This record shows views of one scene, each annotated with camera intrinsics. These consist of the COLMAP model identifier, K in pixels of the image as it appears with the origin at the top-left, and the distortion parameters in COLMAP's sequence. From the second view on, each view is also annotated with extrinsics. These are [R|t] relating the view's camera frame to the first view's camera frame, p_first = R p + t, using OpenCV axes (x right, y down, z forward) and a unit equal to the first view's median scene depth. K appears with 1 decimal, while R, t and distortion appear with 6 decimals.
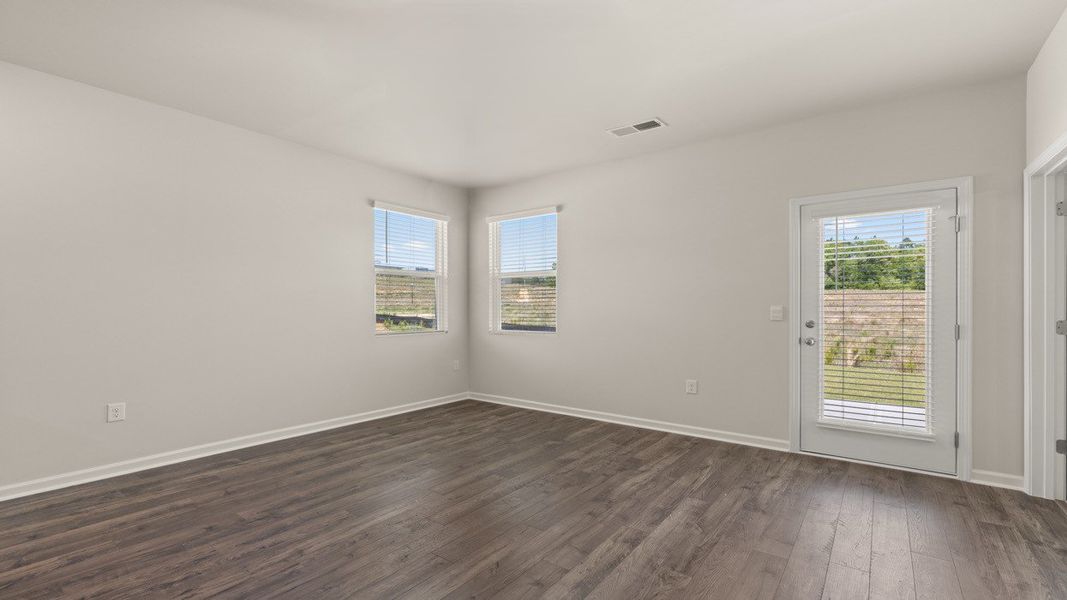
lens RADIAL K [[465.2, 0, 529.5], [0, 465.2, 306.3], [0, 0, 1]] dist [-0.000582, 0.000216]
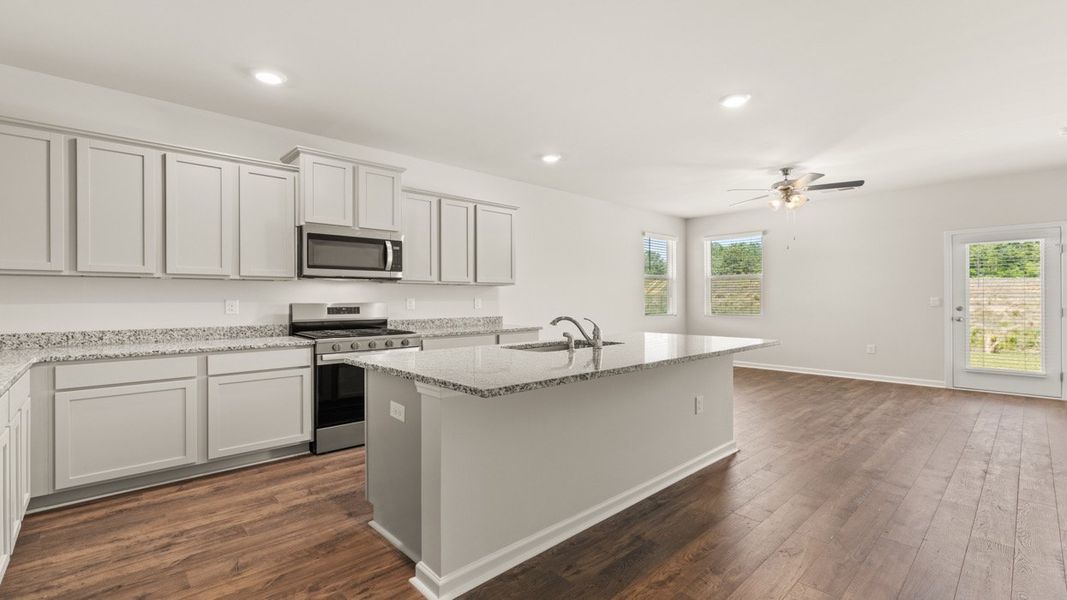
lens RADIAL K [[469.3, 0, 532.1], [0, 469.3, 297.1], [0, 0, 1]] dist [0.000978, 0.000210]
pose [[0.986279, -0.004258, -0.165031, -0.535836], [0.003952, 0.999990, -0.002184, -0.003177], [0.165039, 0.001502, 0.986286, -0.773149]]
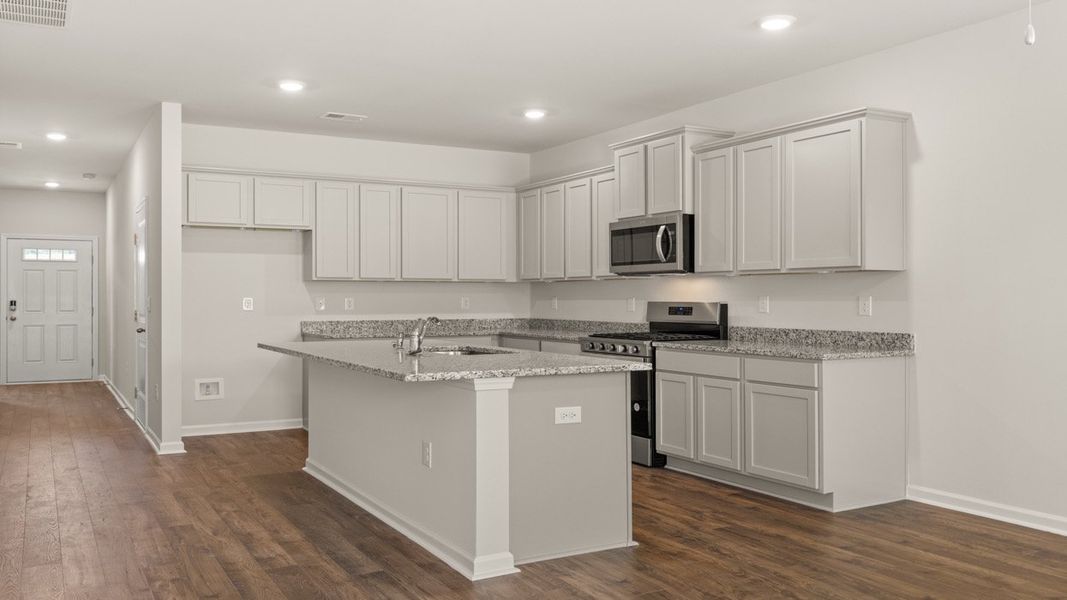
lens RADIAL K [[878.0, 0, 533.5], [0, 878.0, 300.0], [0, 0, 1]] dist [-0.070327, -0.000322]
pose [[-0.400718, 0.001103, -0.916201, 0.604555], [0.002867, 0.999996, -0.000050, 0.002056], [0.916197, -0.002647, -0.400720, 0.746134]]
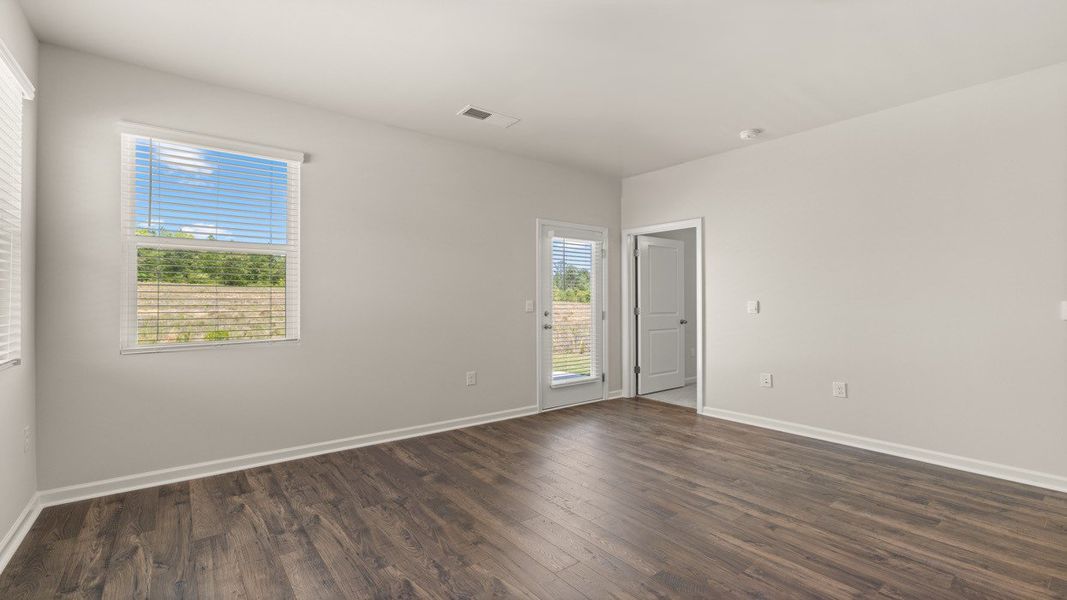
lens RADIAL K [[465.2, 0, 529.5], [0, 465.2, 306.3], [0, 0, 1]] dist [-0.000582, 0.000216]
pose [[0.257420, -0.012772, 0.966215, -0.650973], [-0.000458, 0.999911, 0.013340, -0.002146], [-0.966299, -0.003876, 0.257392, 0.640076]]
